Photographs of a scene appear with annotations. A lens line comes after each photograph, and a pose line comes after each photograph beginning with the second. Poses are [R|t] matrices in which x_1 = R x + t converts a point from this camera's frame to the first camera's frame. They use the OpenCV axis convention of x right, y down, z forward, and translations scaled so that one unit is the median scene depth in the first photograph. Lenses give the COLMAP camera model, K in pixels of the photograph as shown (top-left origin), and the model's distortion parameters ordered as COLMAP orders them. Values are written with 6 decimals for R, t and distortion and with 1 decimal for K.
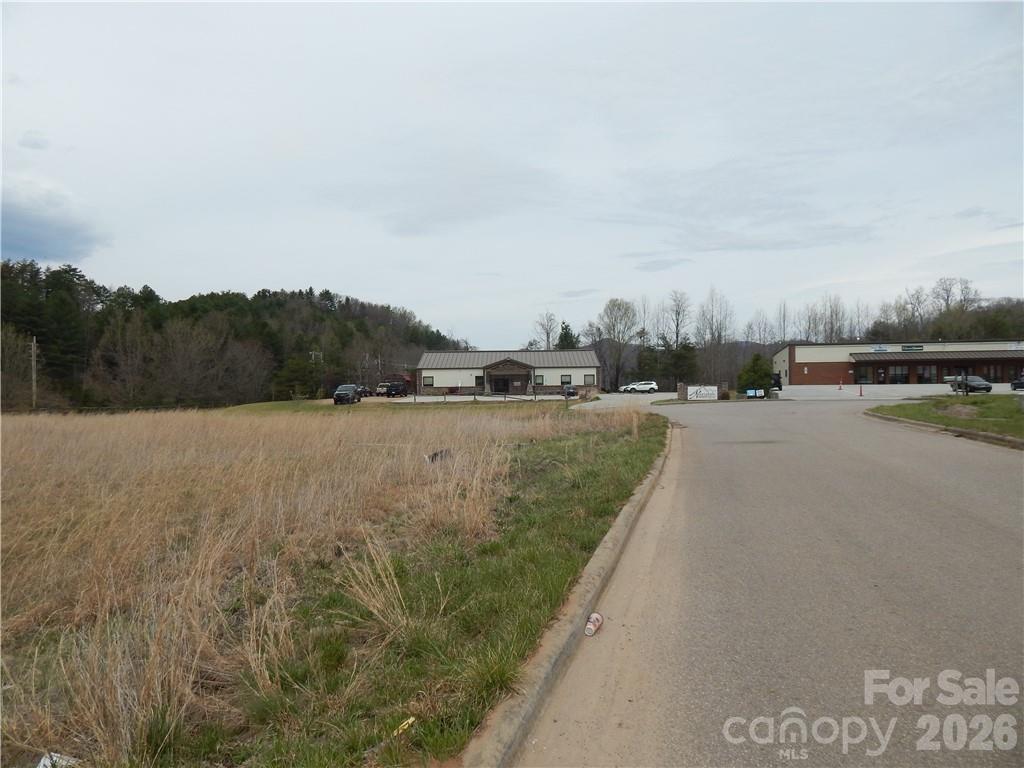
lens RADIAL K [[669.9, 0, 511.6], [0, 669.9, 403.7], [0, 0, 1]] dist [-0.005014, -0.002033]
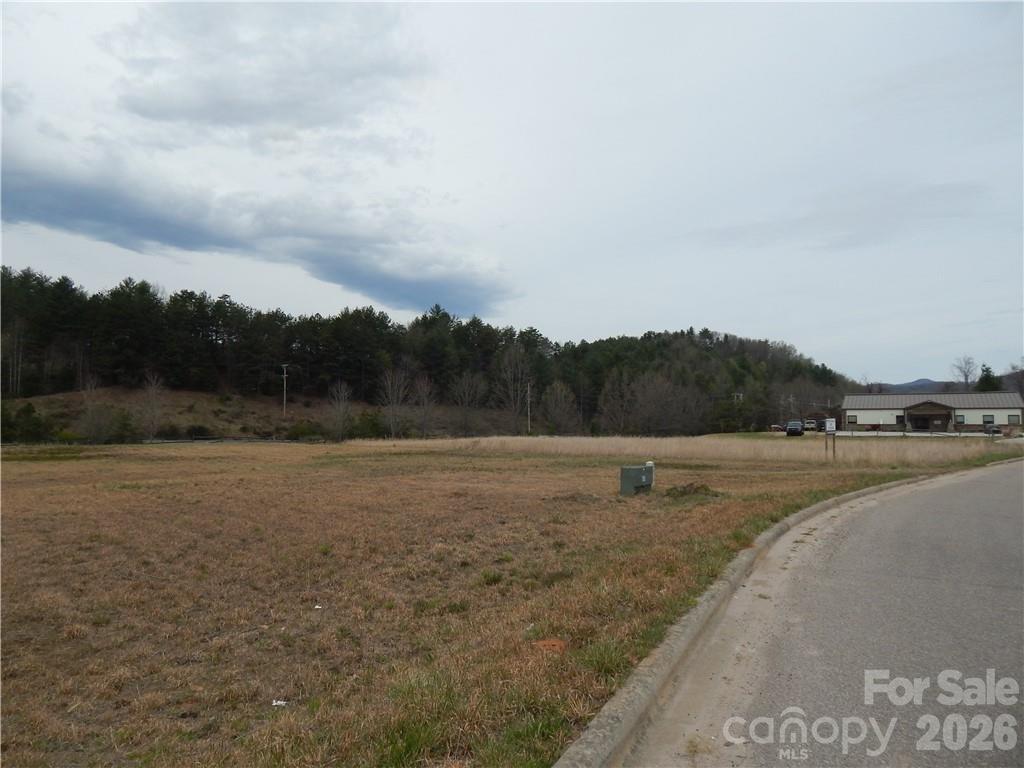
lens RADIAL K [[667.8, 0, 511.1], [0, 667.8, 409.4], [0, 0, 1]] dist [0.006446, -0.008644]
pose [[0.862605, 0.004127, -0.505862, -0.034129], [-0.024526, 0.999132, -0.033671, 0.004287], [0.505284, 0.041452, 0.861957, -0.307145]]
